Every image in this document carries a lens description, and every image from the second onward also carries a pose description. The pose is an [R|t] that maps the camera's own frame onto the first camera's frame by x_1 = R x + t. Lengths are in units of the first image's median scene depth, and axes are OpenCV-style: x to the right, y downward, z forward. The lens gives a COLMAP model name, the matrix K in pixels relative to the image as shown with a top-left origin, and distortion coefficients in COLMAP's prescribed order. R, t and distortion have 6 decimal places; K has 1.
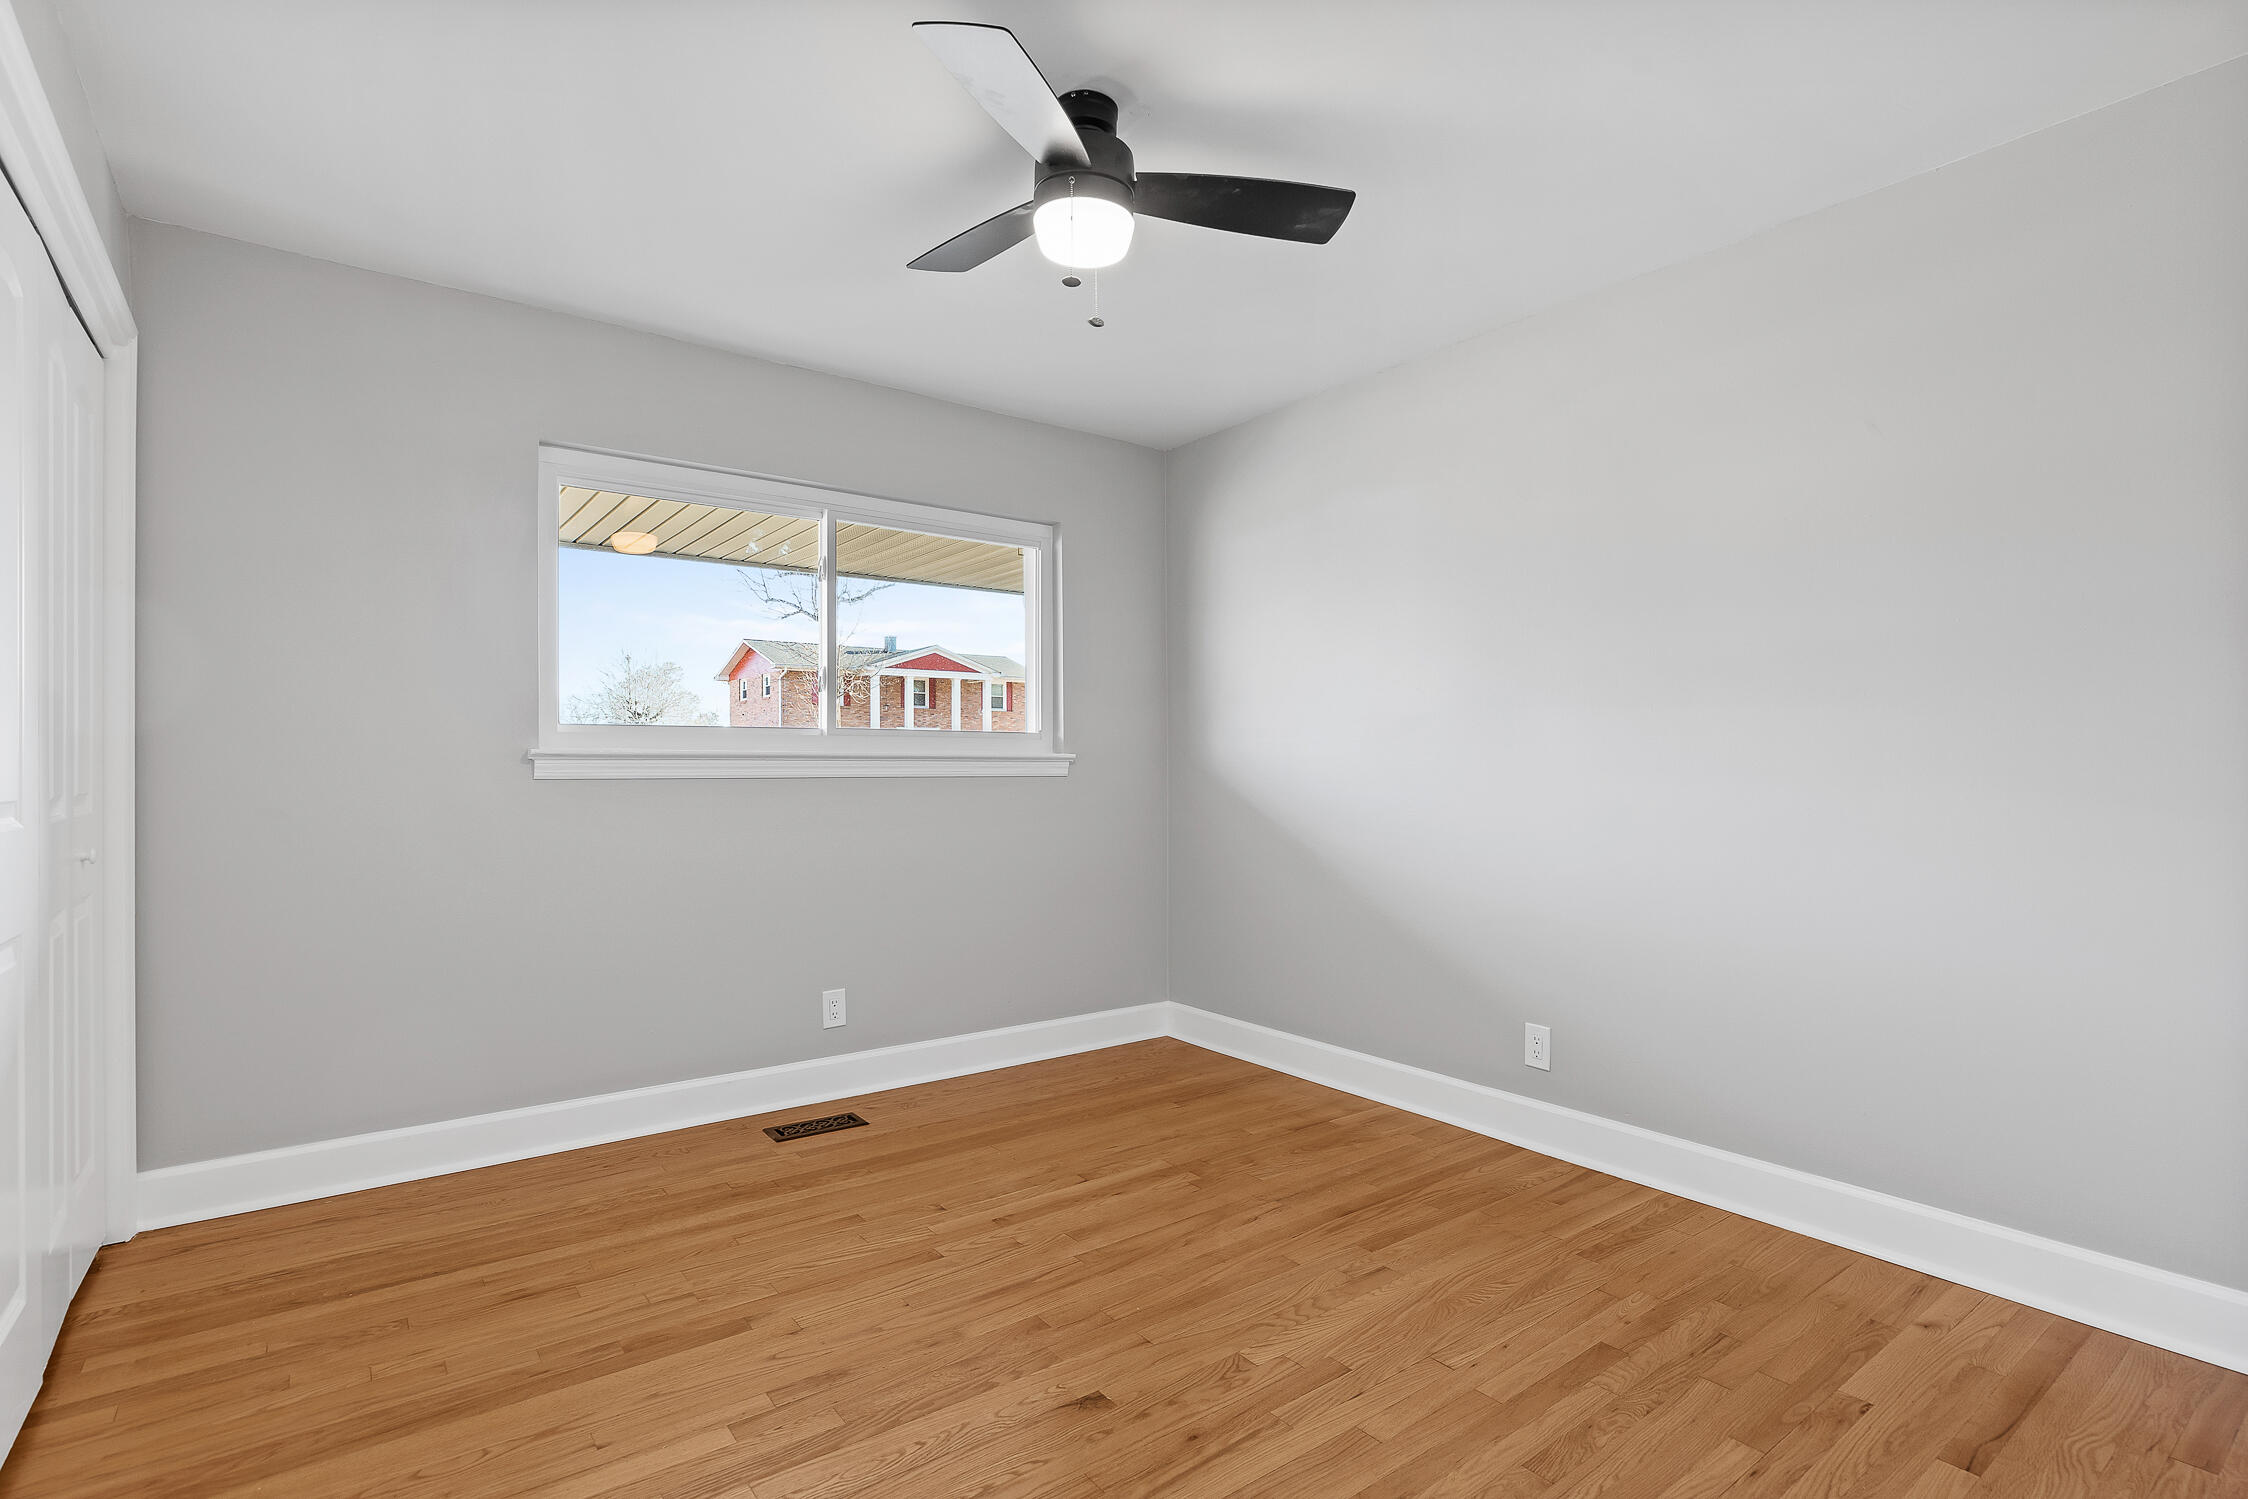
lens RADIAL K [[1145.3, 0, 1124.0], [0, 1145.3, 749.5], [0, 0, 1]] dist [-0.001321, -0.000091]
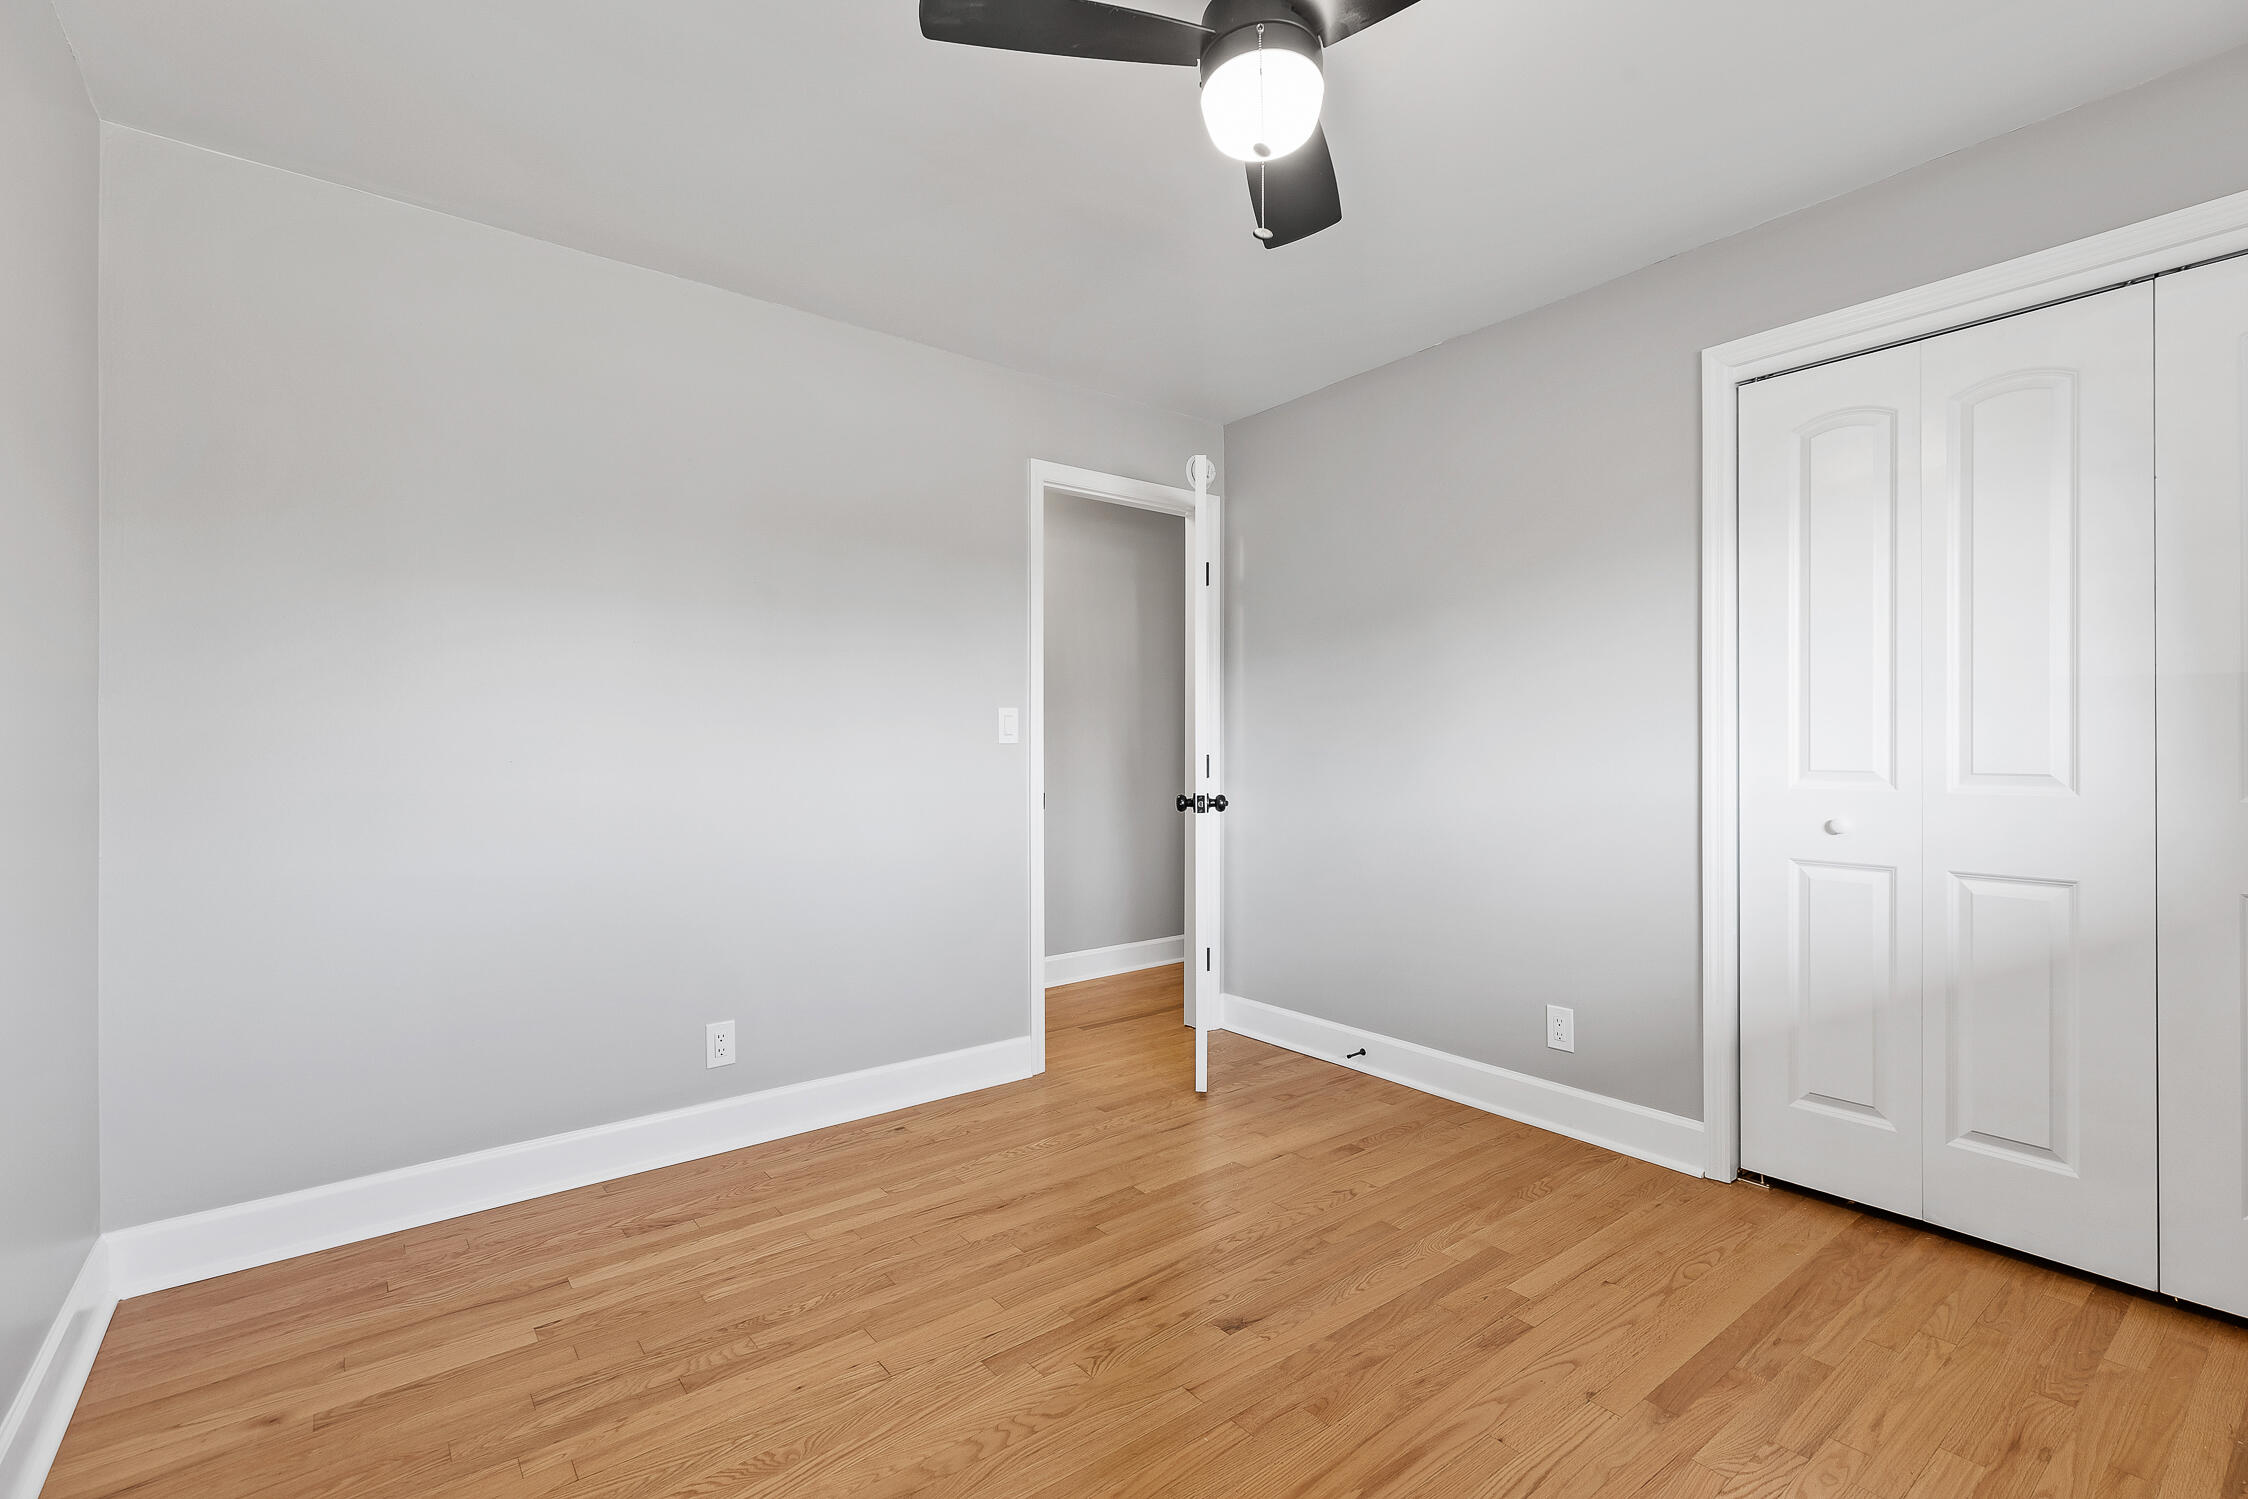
lens RADIAL K [[1023.2, 0, 1124.0], [0, 1023.2, 749.5], [0, 0, 1]] dist [-0.000368, 0.000902]
pose [[-0.999818, 0.005399, -0.018273, 0.089288], [0.005595, 0.999927, -0.010719, 0.020981], [0.018214, -0.010819, -0.999776, 1.925811]]
